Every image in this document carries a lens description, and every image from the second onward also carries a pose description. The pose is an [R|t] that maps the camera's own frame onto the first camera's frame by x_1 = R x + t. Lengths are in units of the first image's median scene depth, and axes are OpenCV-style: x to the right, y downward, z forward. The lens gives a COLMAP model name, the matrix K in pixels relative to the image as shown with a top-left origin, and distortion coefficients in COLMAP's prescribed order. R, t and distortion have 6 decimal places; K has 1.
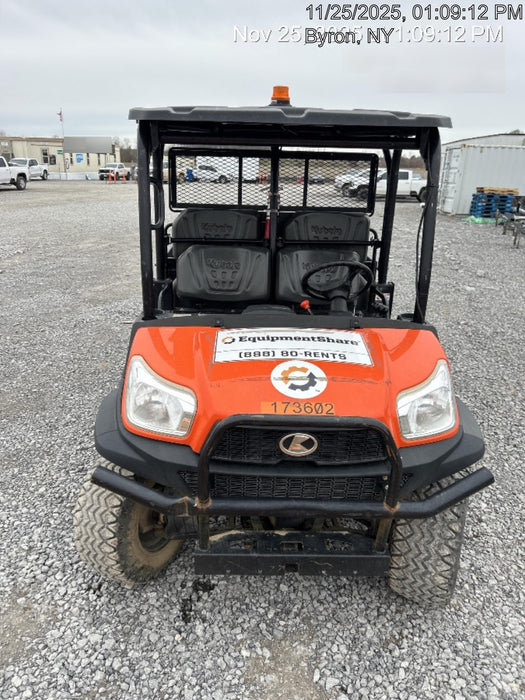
lens RADIAL K [[533.7, 0, 257.8], [0, 533.7, 360.1], [0, 0, 1]] dist [0.036283, -0.040115]
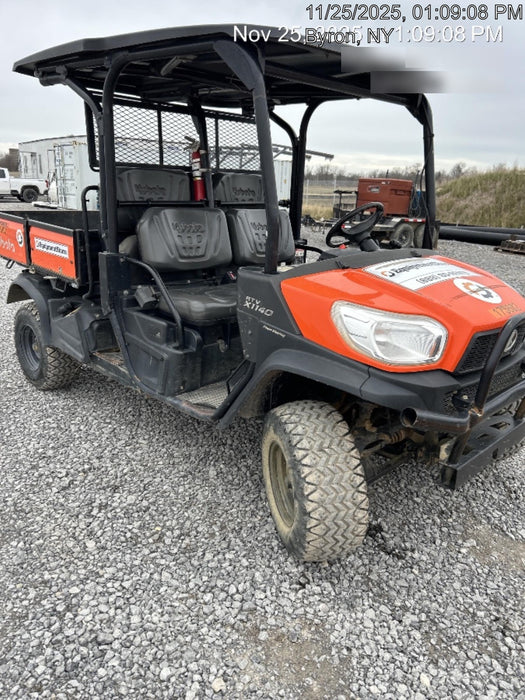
lens RADIAL K [[533.7, 0, 257.8], [0, 533.7, 360.1], [0, 0, 1]] dist [0.036283, -0.040115]
pose [[0.725837, -0.214780, 0.653476, -1.262346], [0.220277, 0.972551, 0.074983, -0.009102], [-0.651644, 0.089520, 0.753224, 0.545442]]
